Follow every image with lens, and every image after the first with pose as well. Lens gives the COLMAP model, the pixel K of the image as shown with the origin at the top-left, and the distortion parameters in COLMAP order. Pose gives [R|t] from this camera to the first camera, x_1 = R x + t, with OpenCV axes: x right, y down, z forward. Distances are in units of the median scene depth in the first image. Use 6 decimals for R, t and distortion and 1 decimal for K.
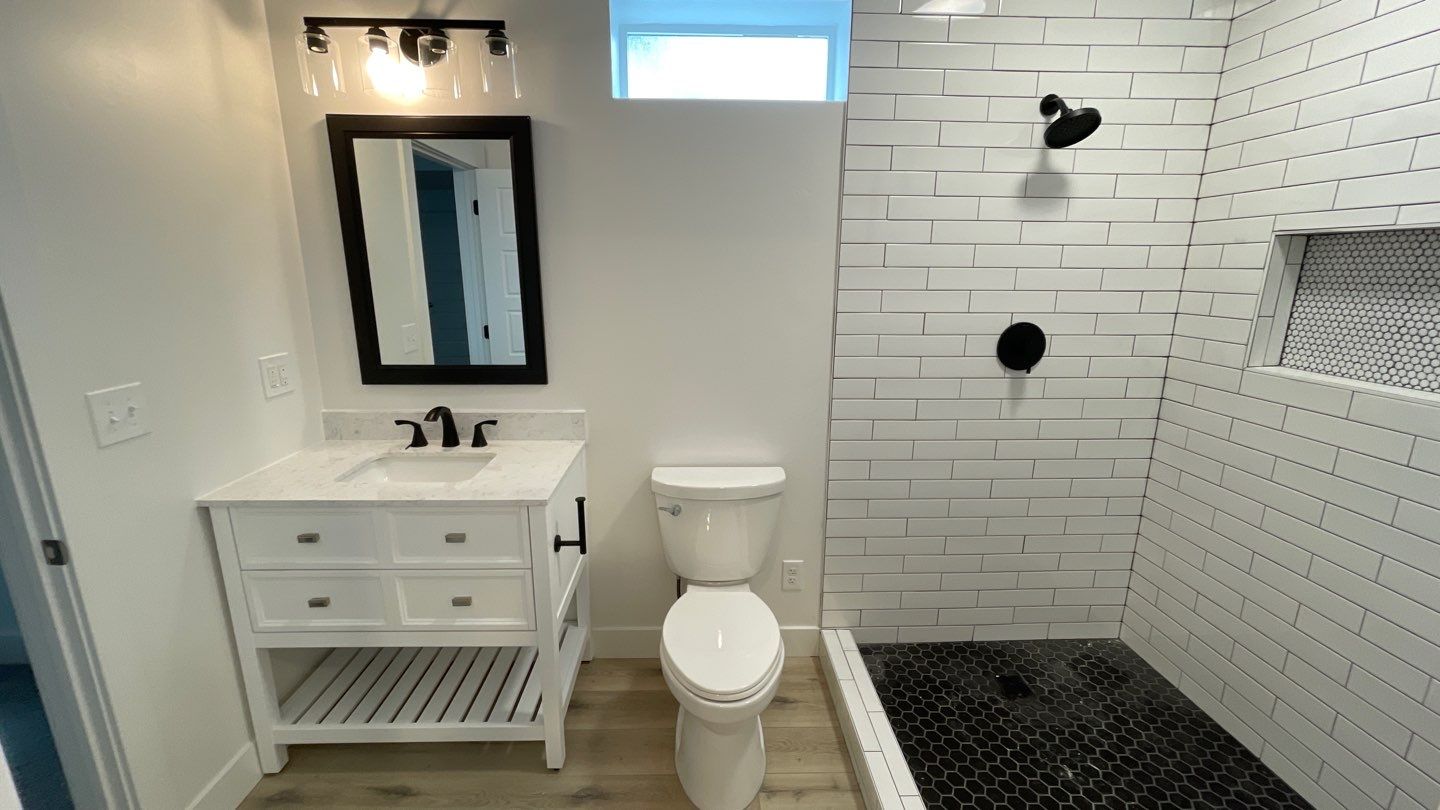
lens RADIAL K [[587.5, 0, 723.5], [0, 587.5, 406.1], [0, 0, 1]] dist [0.002479, 0.001192]
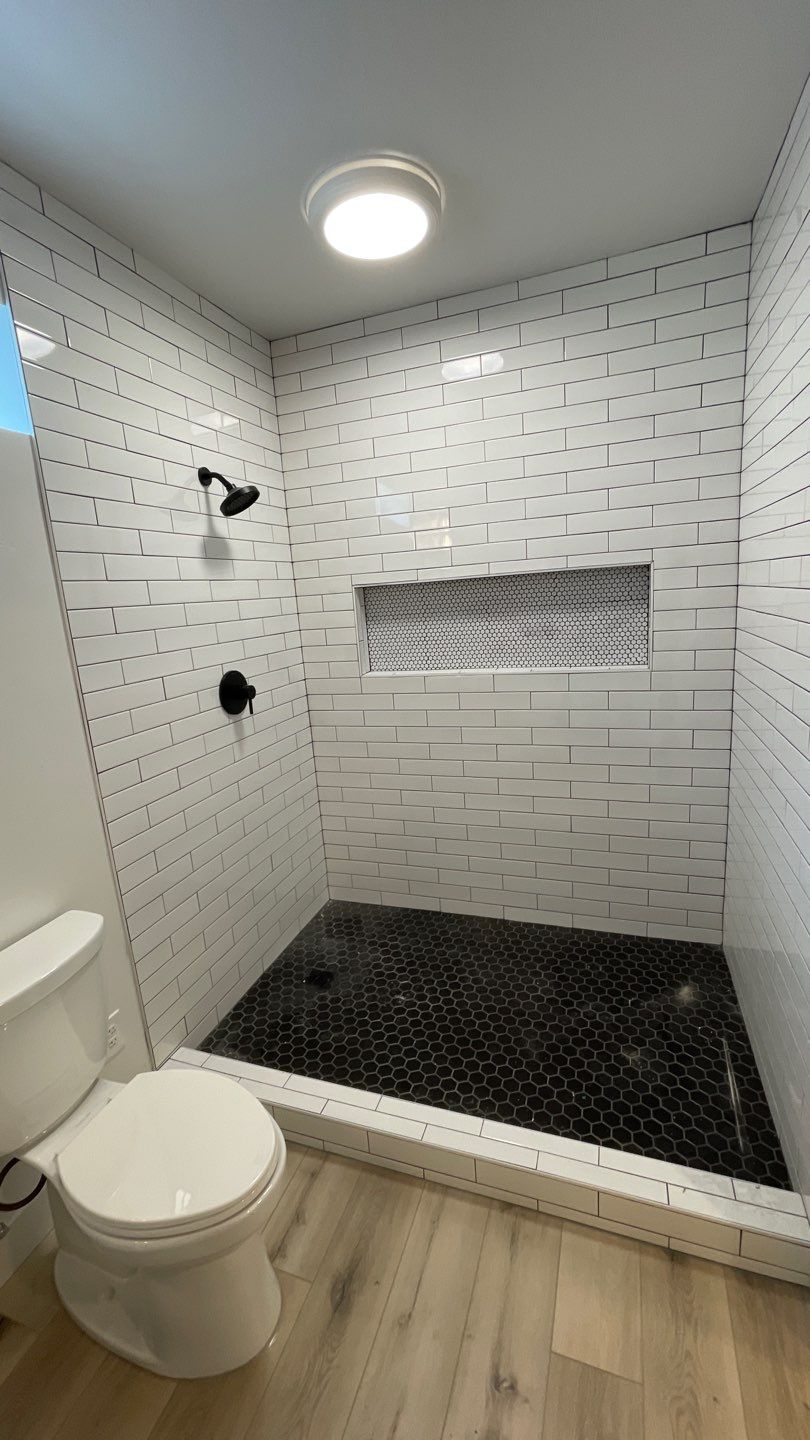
lens RADIAL K [[587.5, 0, 408.5], [0, 587.5, 716.4], [0, 0, 1]] dist [0.002479, 0.001192]
pose [[0.364706, -0.224009, 0.903775, -0.390522], [0.284508, 0.951019, 0.120909, -0.104384], [-0.886592, 0.213035, 0.410574, 0.289767]]
